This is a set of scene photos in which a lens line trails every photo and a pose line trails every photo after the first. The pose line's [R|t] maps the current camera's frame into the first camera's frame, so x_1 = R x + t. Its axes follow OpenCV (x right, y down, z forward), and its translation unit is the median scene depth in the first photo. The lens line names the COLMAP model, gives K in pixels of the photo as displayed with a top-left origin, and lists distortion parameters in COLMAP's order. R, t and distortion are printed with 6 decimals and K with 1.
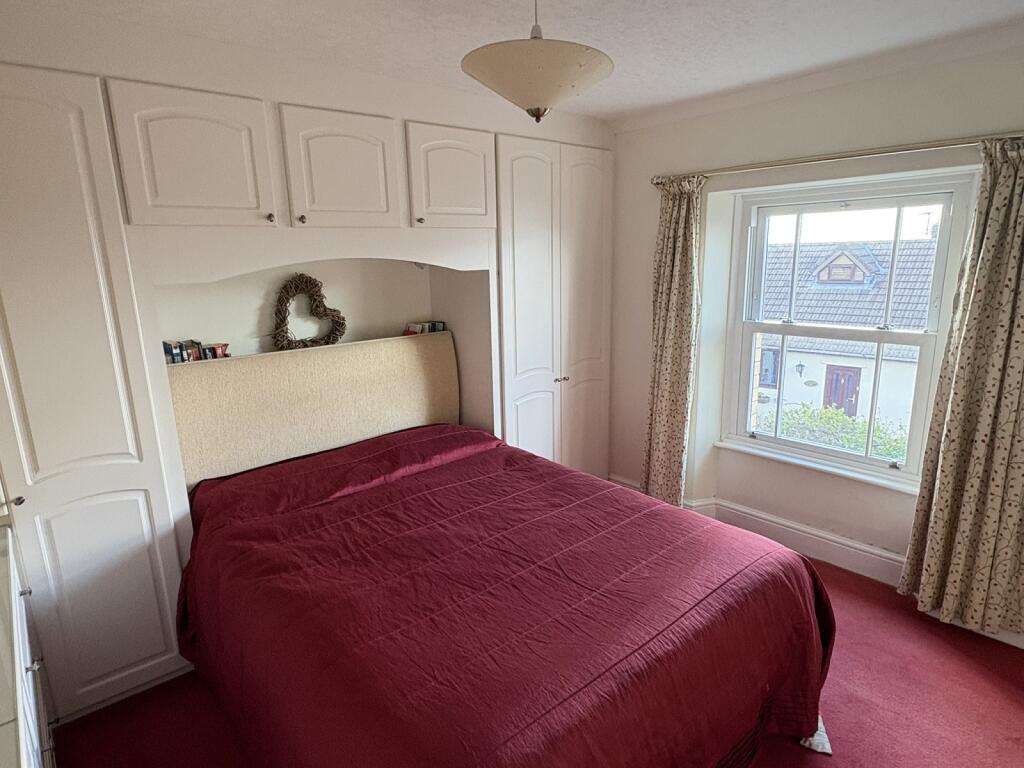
lens RADIAL K [[591.3, 0, 509.1], [0, 591.3, 390.6], [0, 0, 1]] dist [0.002034, 0.000550]
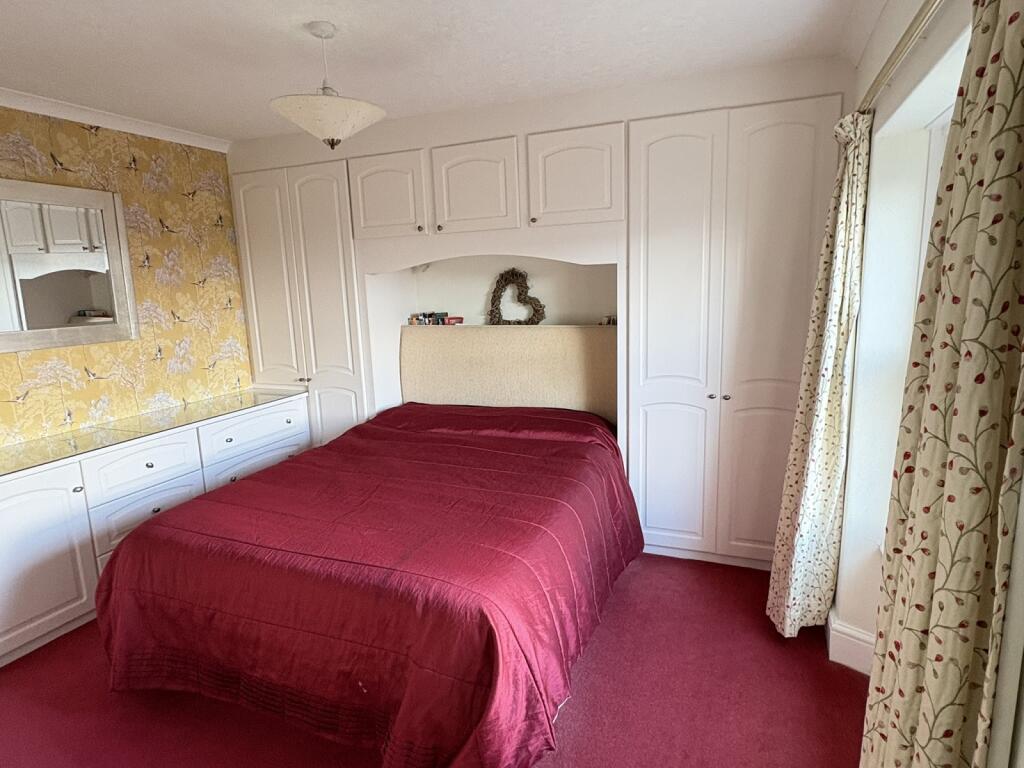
lens RADIAL K [[591.3, 0, 509.2], [0, 591.3, 382.4], [0, 0, 1]] dist [0.002034, 0.000550]
pose [[0.446422, 0.166174, -0.879257, 0.850628], [-0.179899, 0.979210, 0.093725, -0.078907], [0.876552, 0.116337, 0.467036, 0.453283]]
